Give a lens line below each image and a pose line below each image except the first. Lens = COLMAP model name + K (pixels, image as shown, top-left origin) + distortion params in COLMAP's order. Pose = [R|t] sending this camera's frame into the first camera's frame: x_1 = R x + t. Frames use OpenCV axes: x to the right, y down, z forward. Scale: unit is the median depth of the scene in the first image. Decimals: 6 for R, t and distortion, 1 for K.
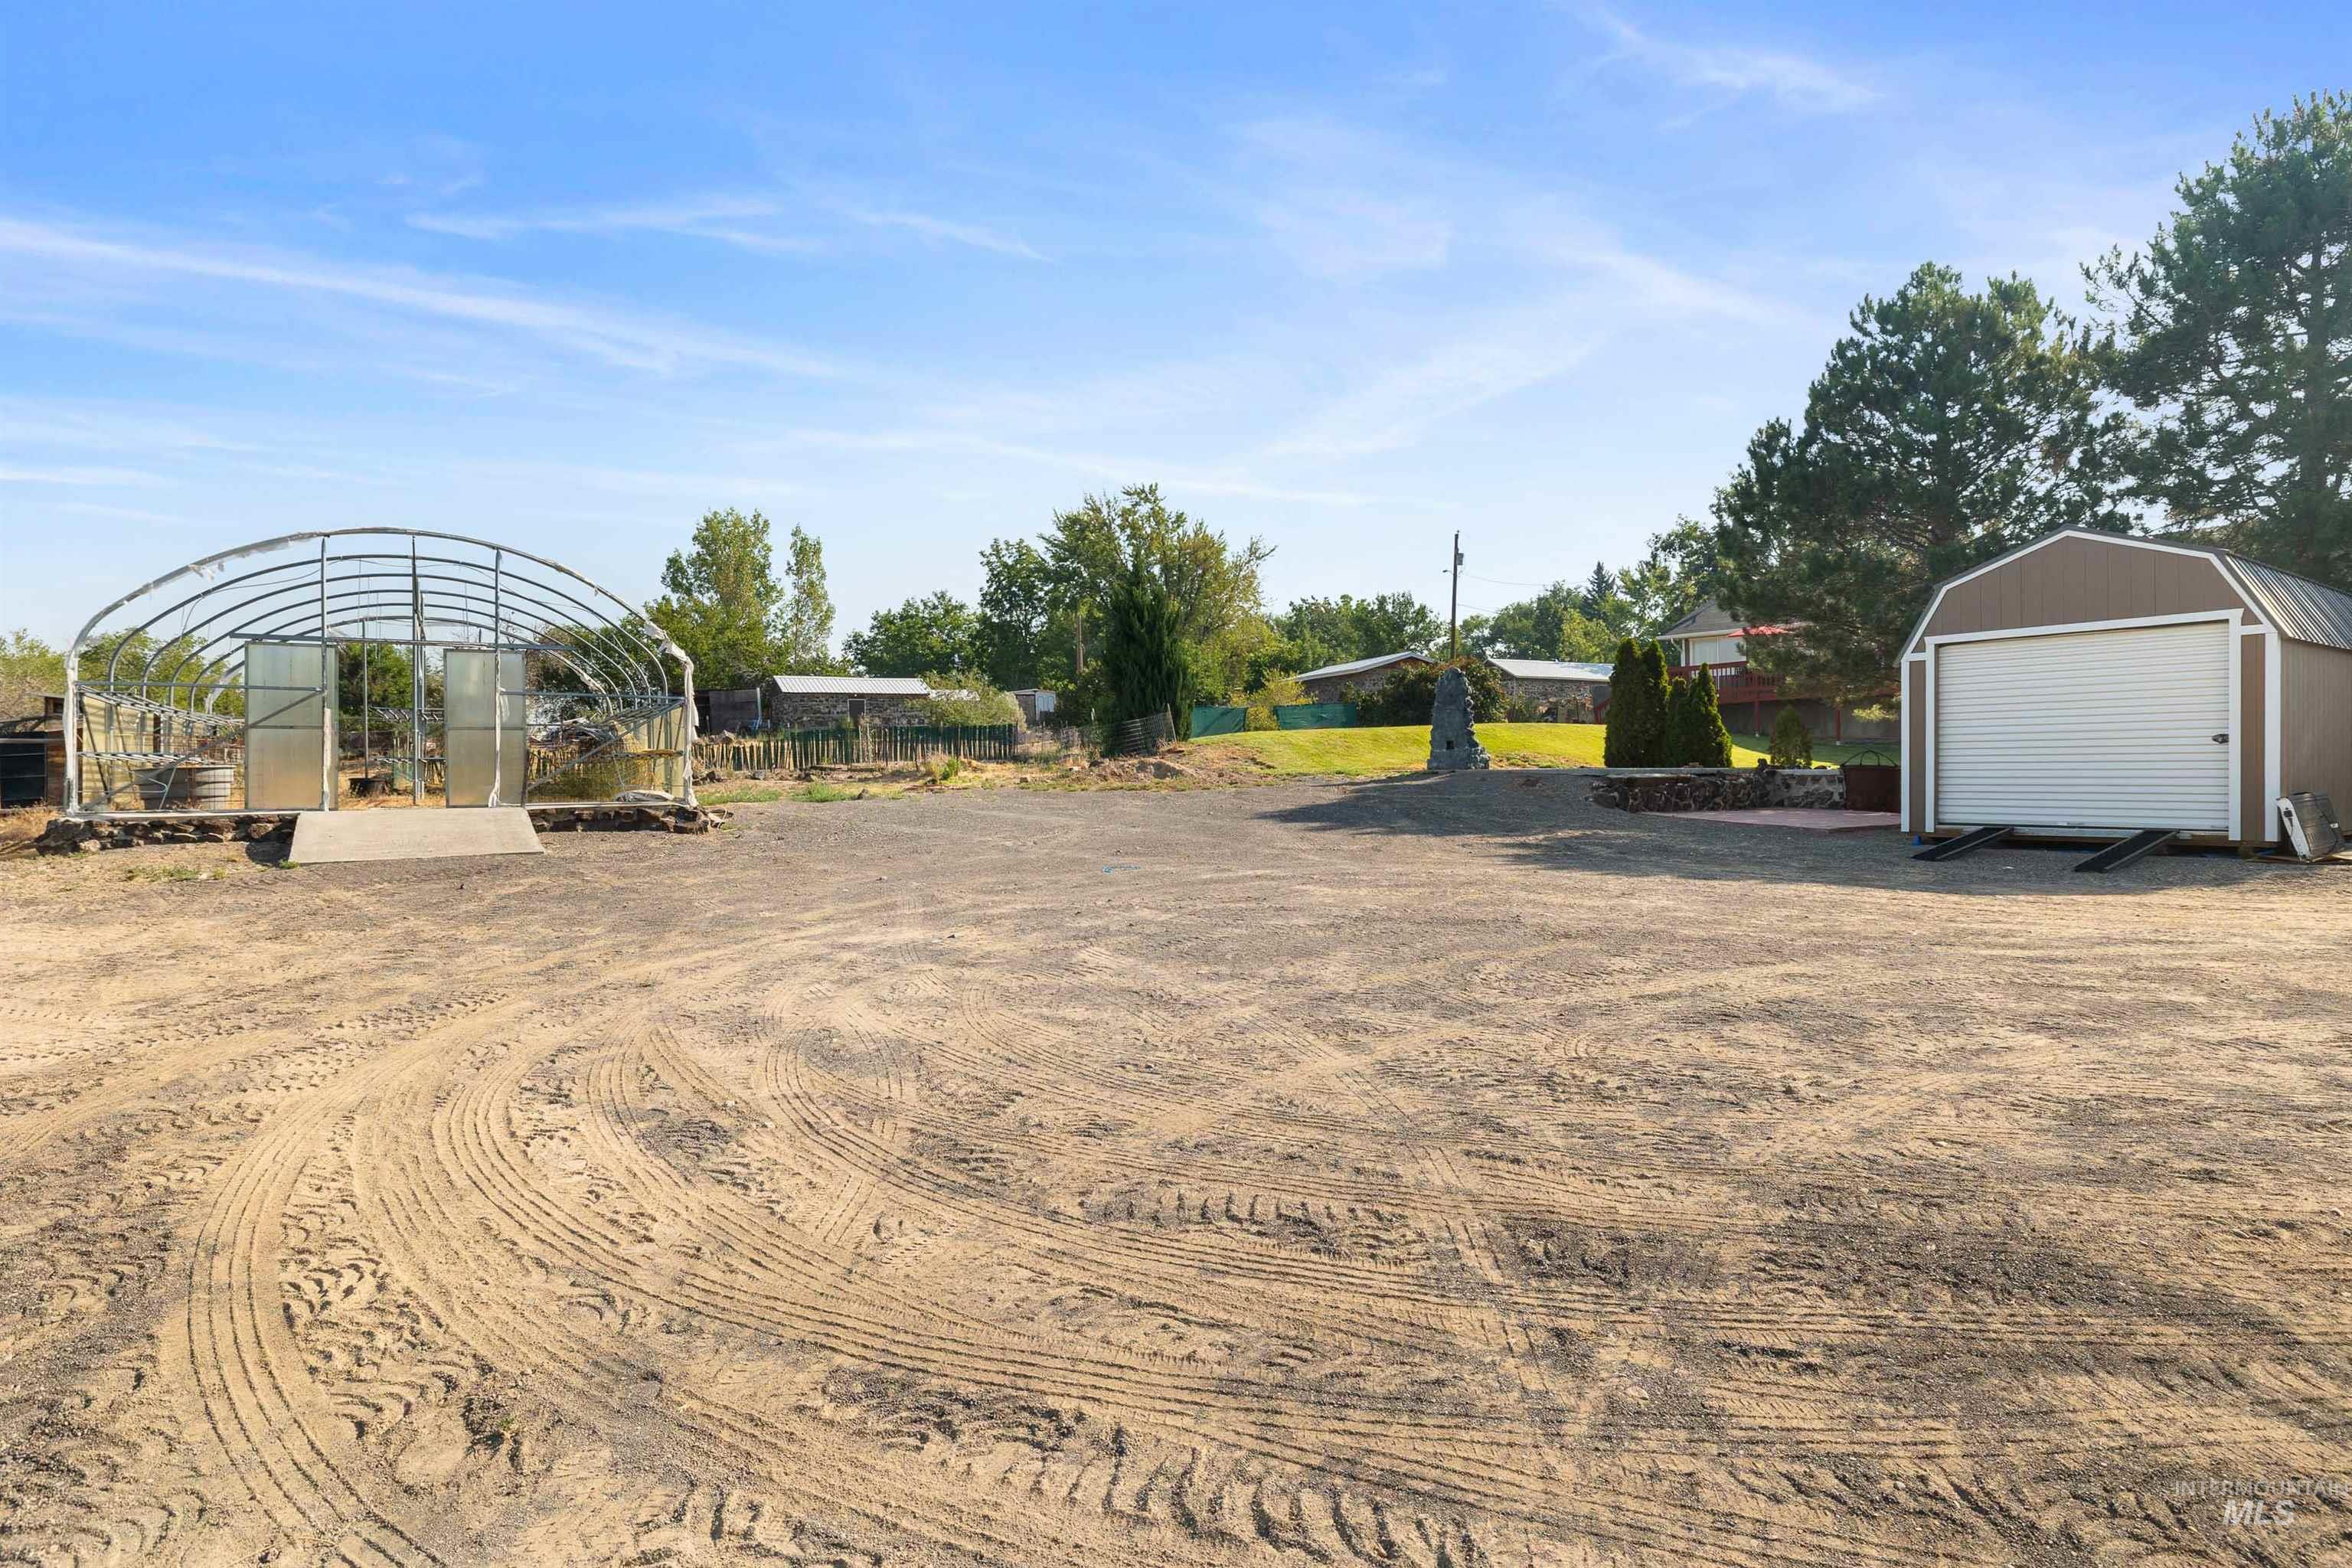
lens RADIAL K [[1212.2, 0, 1175.5], [0, 1212.2, 780.3], [0, 0, 1]] dist [0.000346, -0.001261]
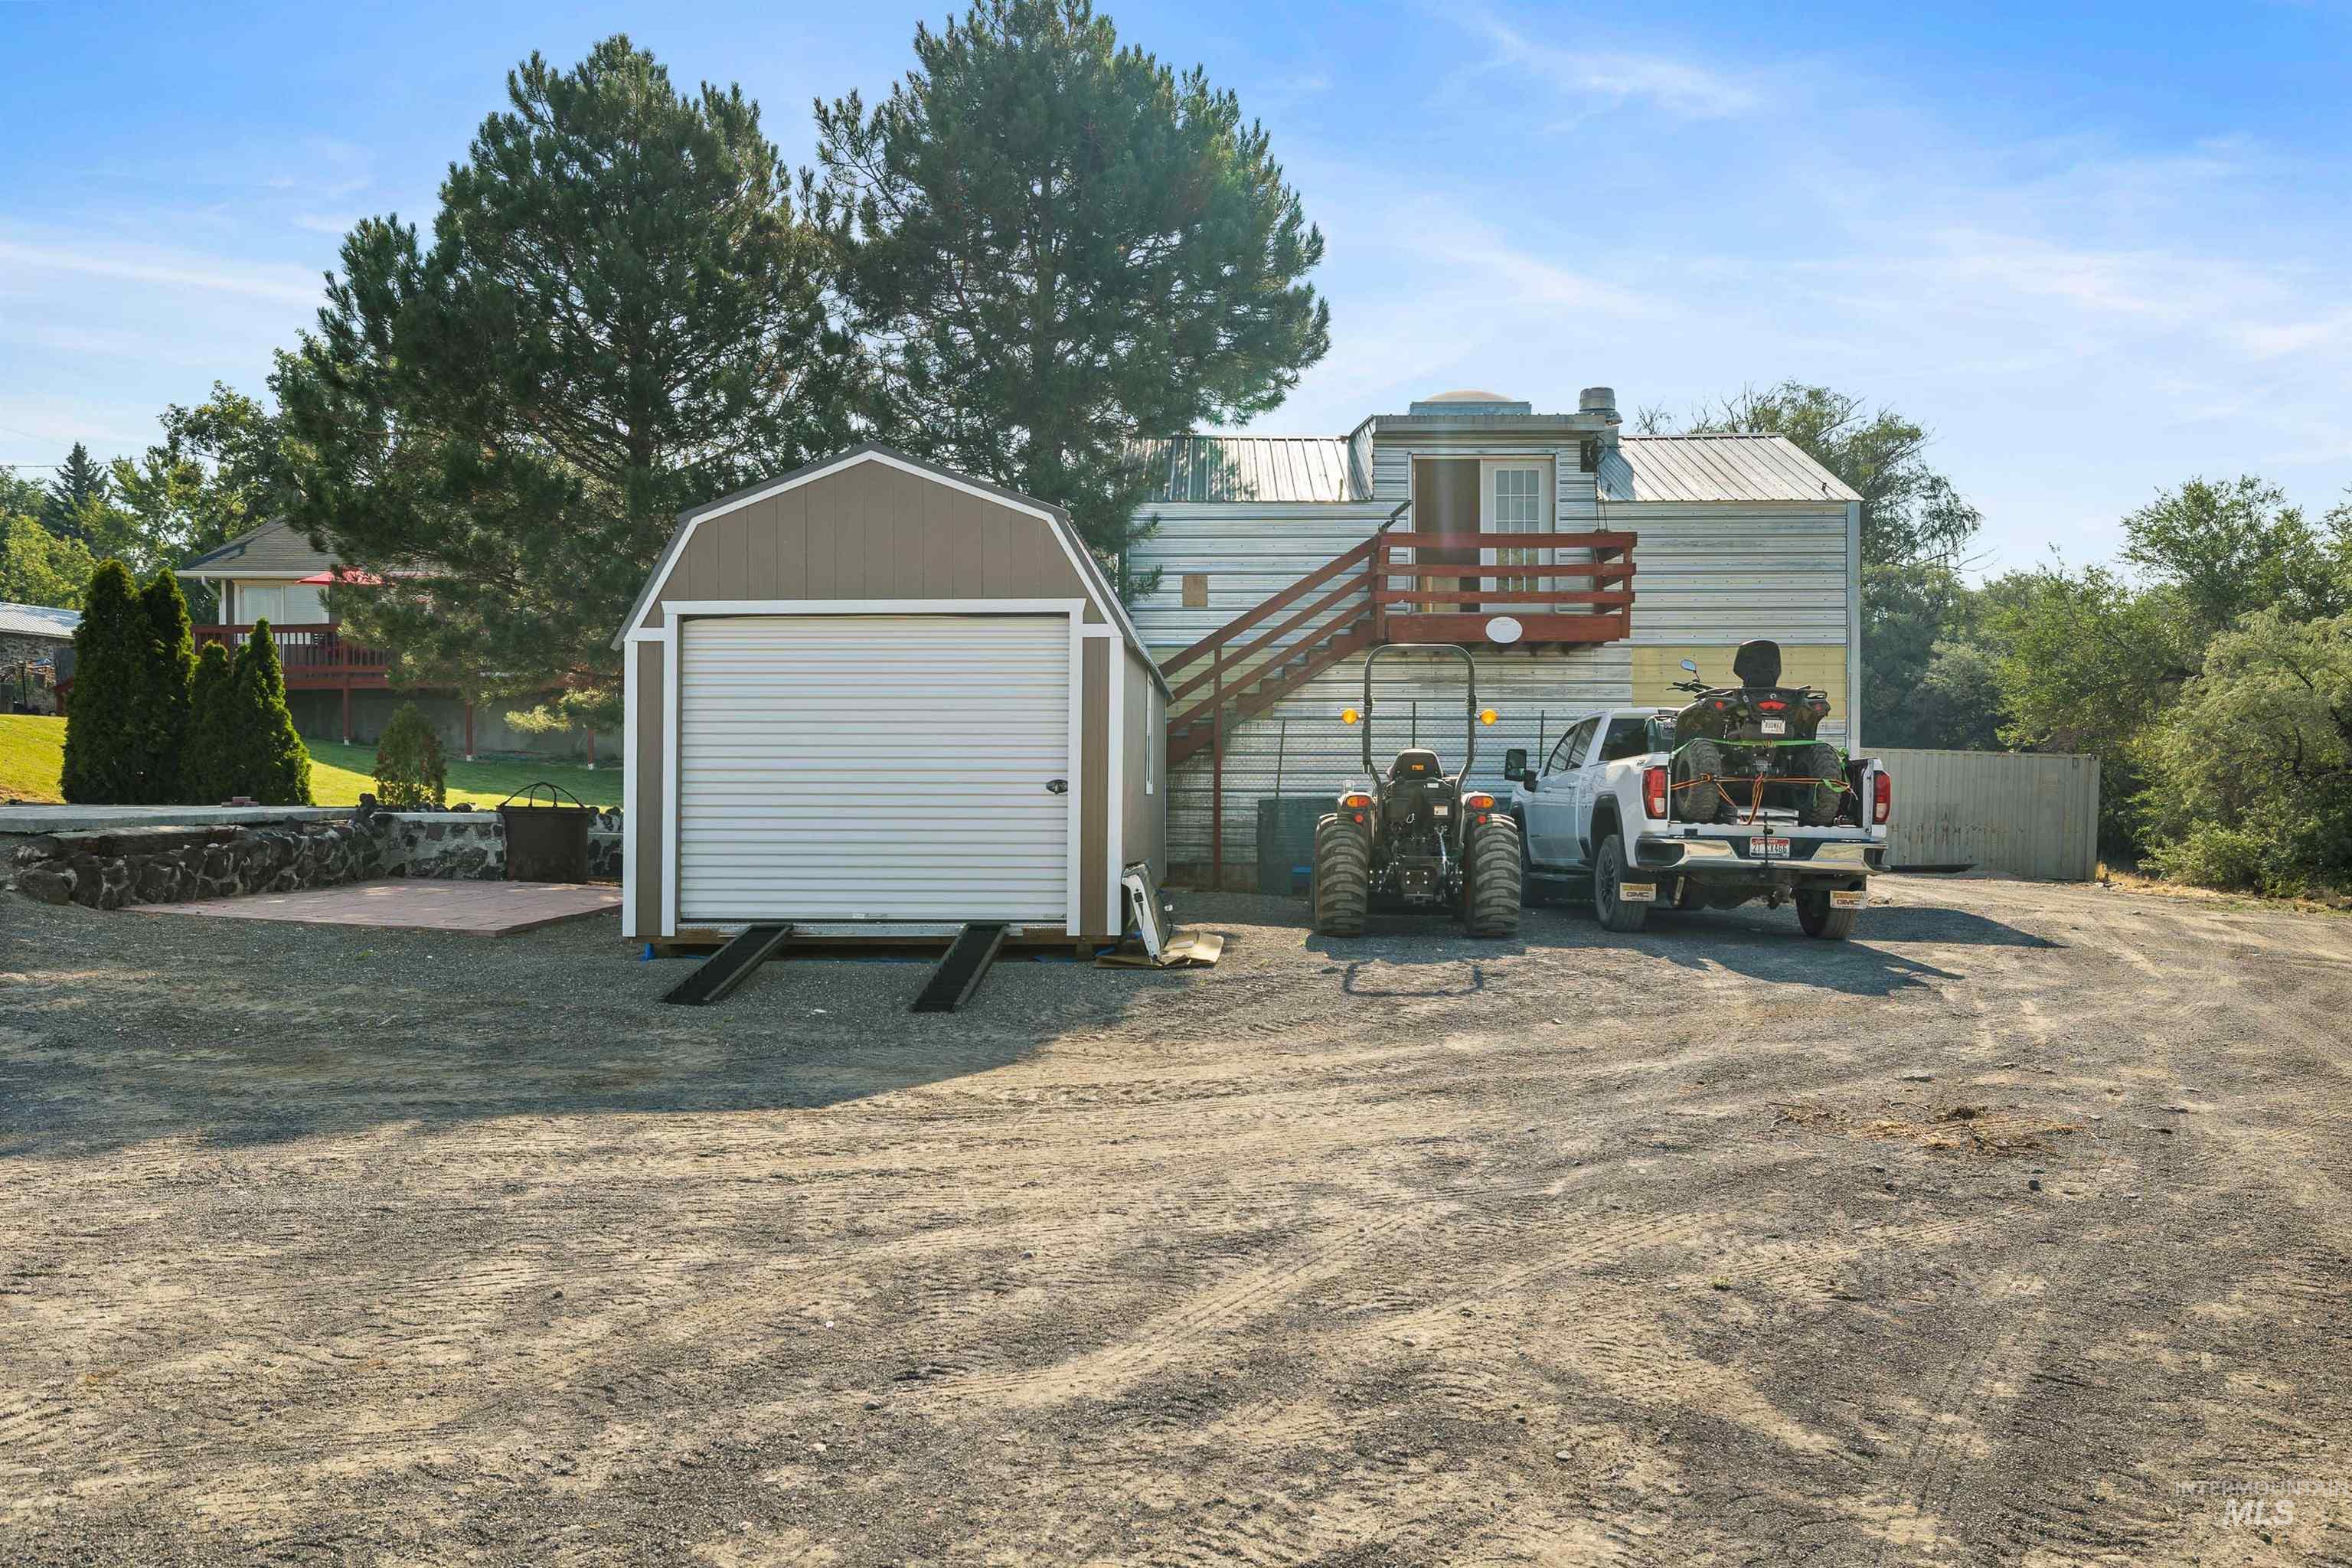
lens RADIAL K [[1663.6, 0, 1178.0], [0, 1663.6, 780.9], [0, 0, 1]] dist [0.000873, -0.001714]
pose [[0.607871, 0.005534, 0.794017, 0.089677], [0.000457, 0.999973, -0.007319, -0.017241], [-0.794036, 0.004811, 0.607852, 0.211209]]
